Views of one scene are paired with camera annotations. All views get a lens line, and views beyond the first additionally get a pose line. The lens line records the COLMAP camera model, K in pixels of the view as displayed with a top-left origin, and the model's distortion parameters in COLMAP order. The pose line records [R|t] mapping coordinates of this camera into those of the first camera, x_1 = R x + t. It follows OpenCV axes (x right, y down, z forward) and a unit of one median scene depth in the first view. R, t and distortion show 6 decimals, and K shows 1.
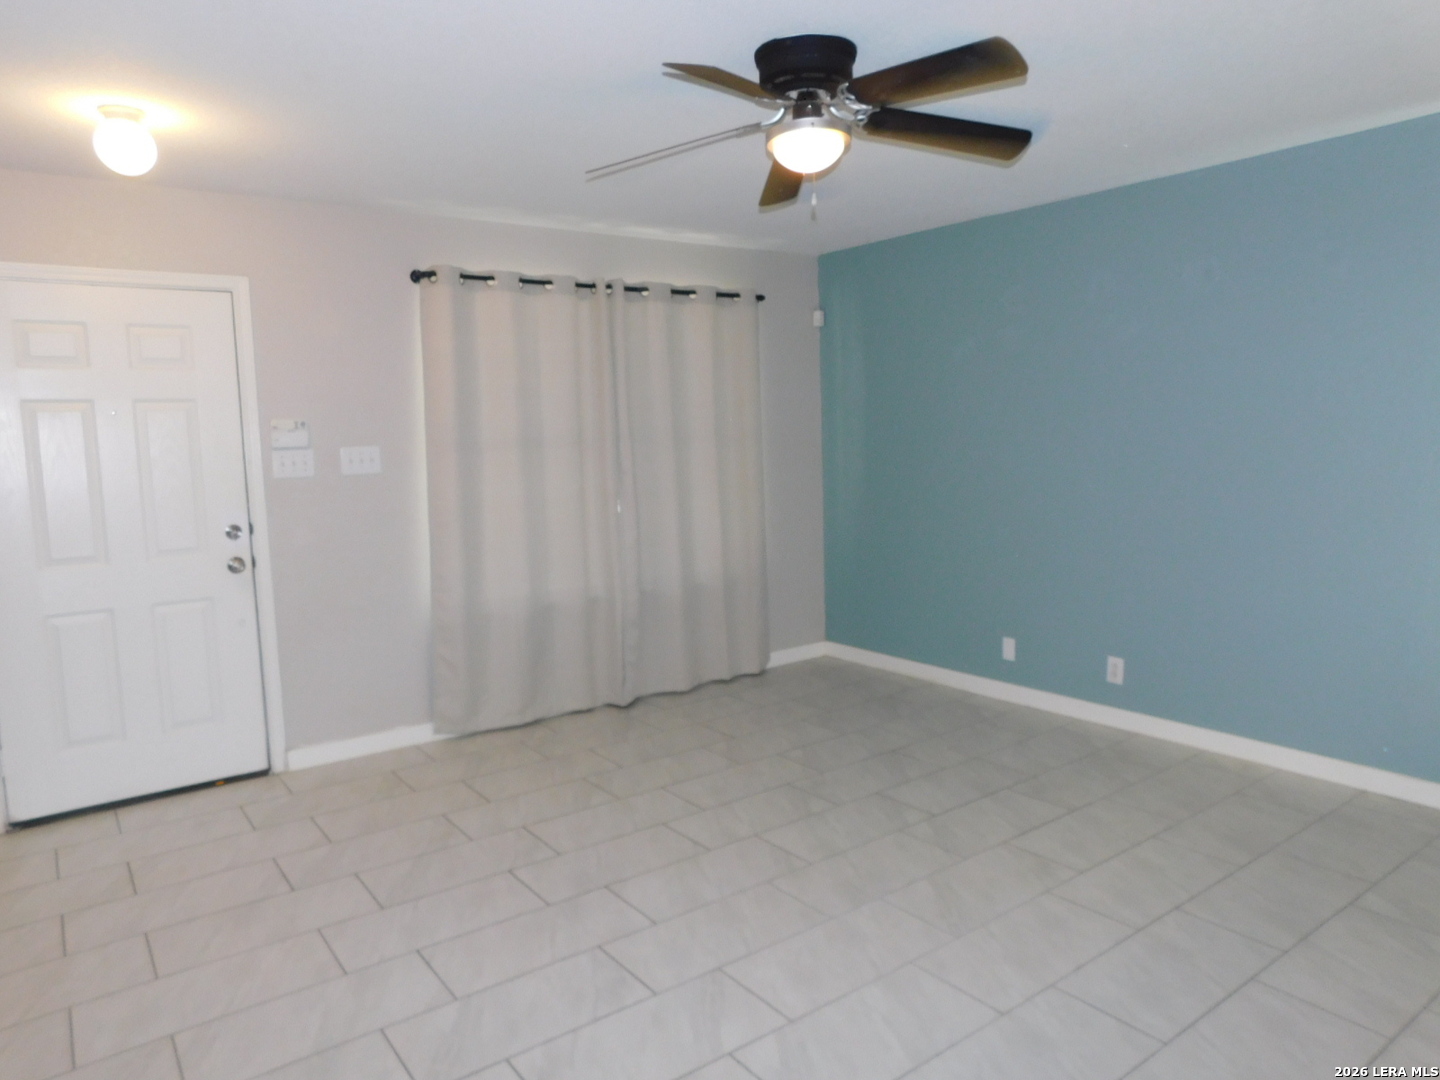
lens RADIAL K [[964.1, 0, 724.2], [0, 964.1, 533.7], [0, 0, 1]] dist [-0.060841, 0.056703]
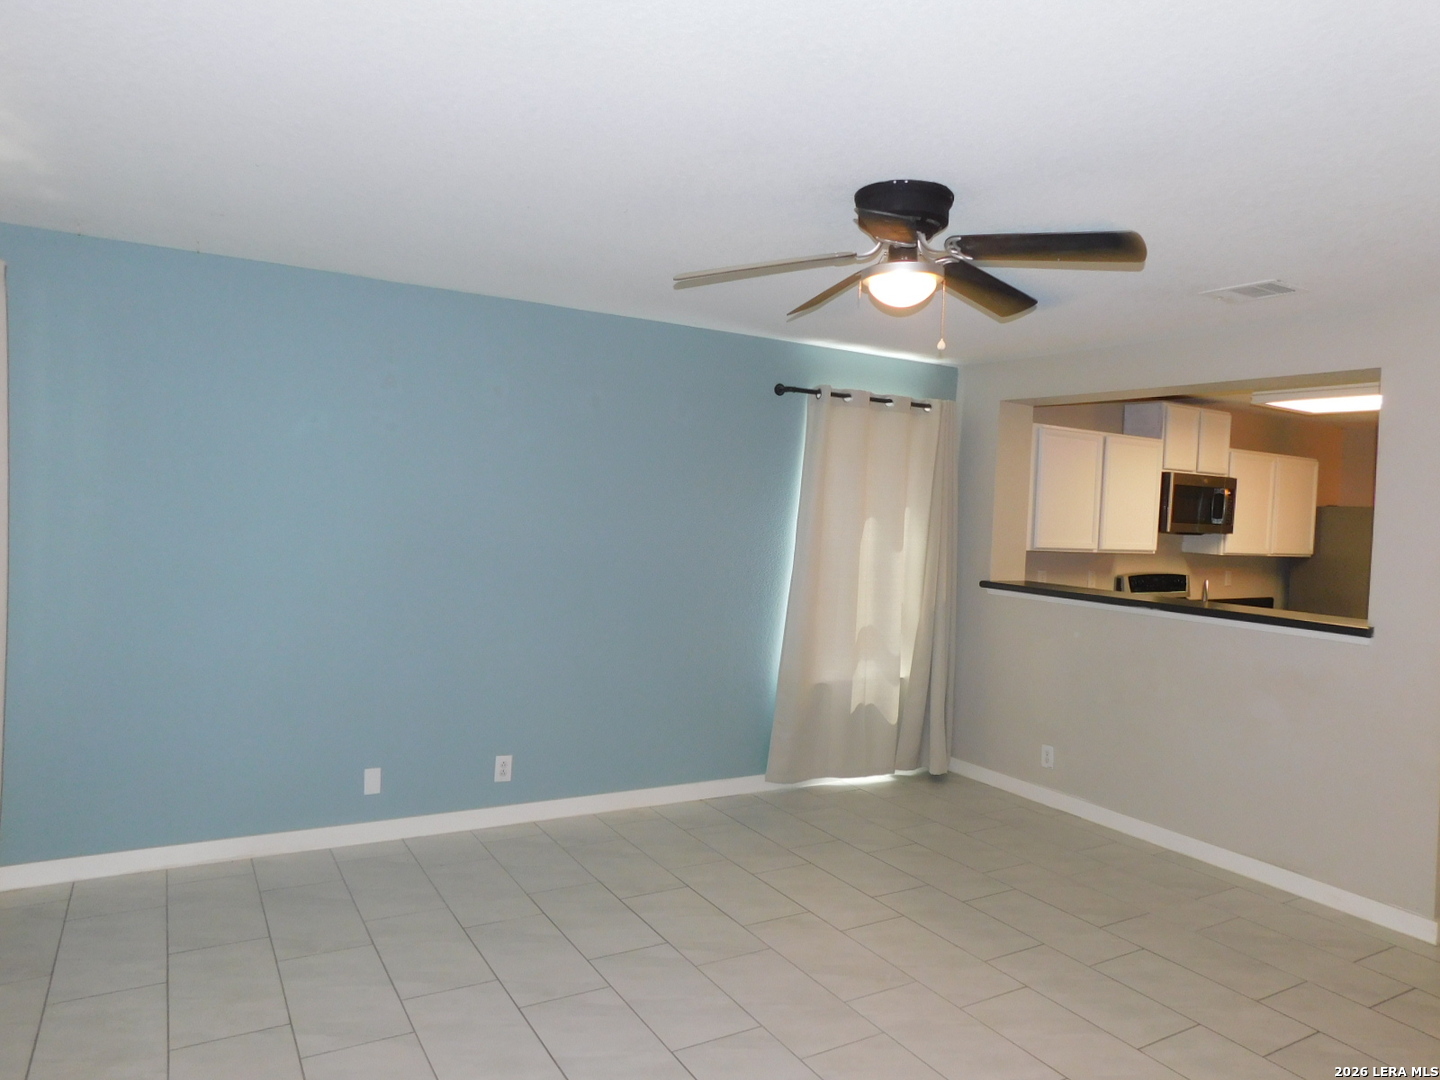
lens RADIAL K [[964.1, 0, 724.2], [0, 964.1, 533.7], [0, 0, 1]] dist [-0.060841, 0.056703]
pose [[0.106958, 0.001959, 0.994262, -0.716404], [0.064353, 0.997888, -0.008889, -0.100409], [-0.992179, 0.064934, 0.106606, 0.807880]]
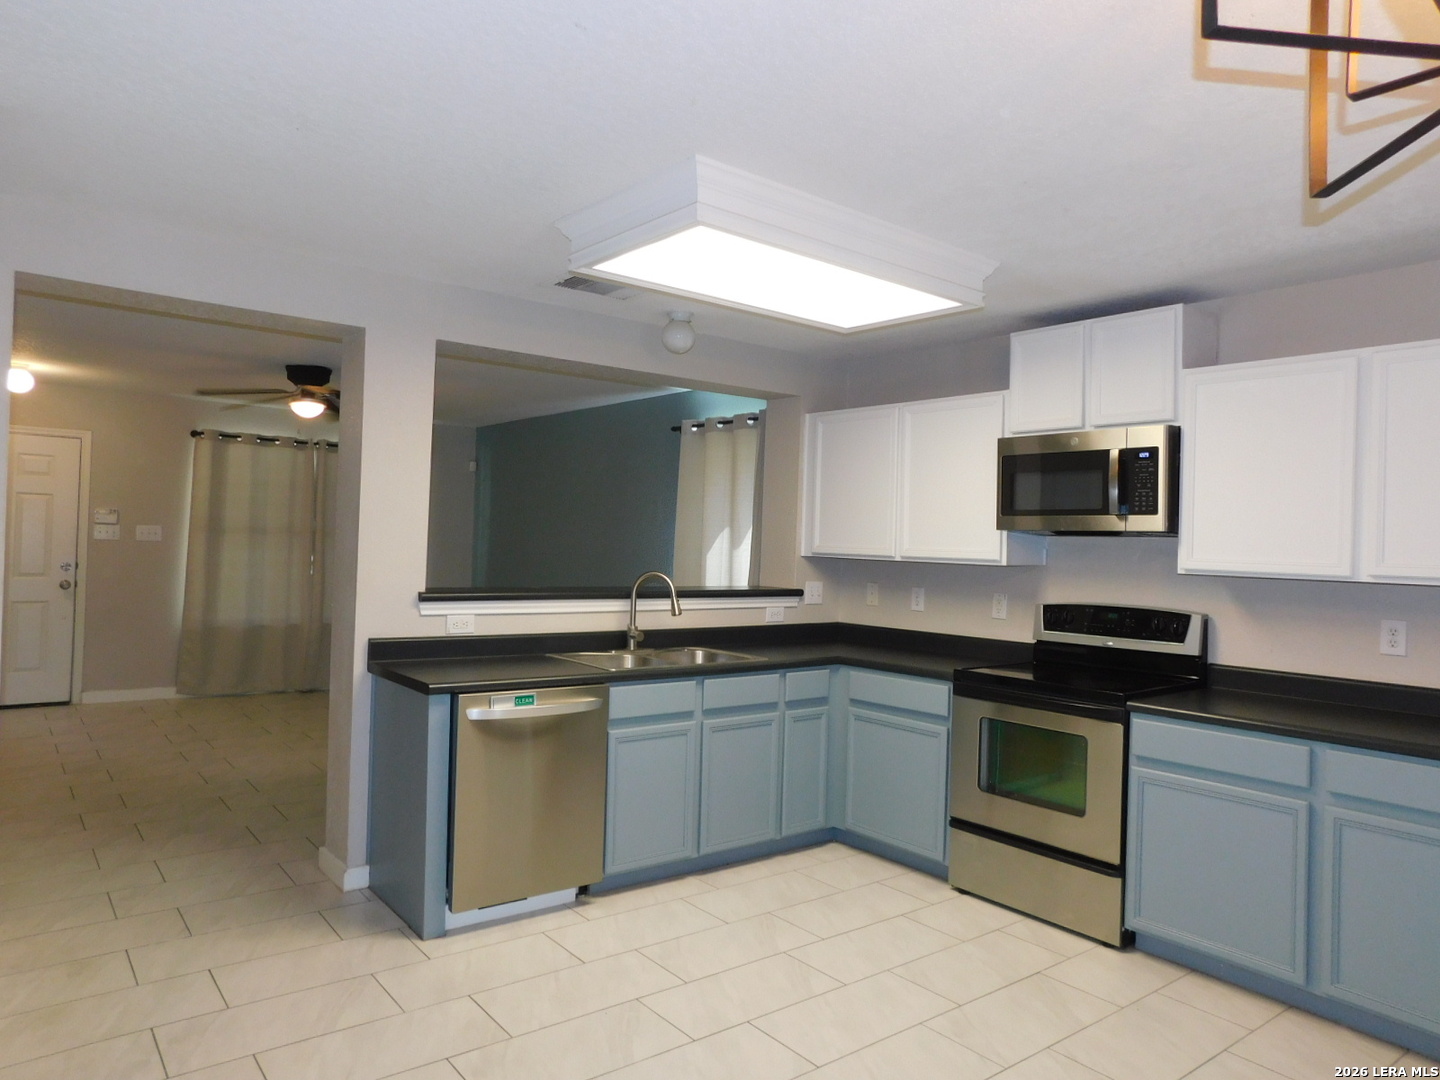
lens RADIAL K [[964.1, 0, 724.2], [0, 964.1, 533.7], [0, 0, 1]] dist [-0.060841, 0.056703]
pose [[0.997942, 0.060286, 0.021857, 0.681168], [-0.057189, 0.990887, -0.121954, 0.082804], [-0.029010, 0.120453, 0.992295, -0.826619]]
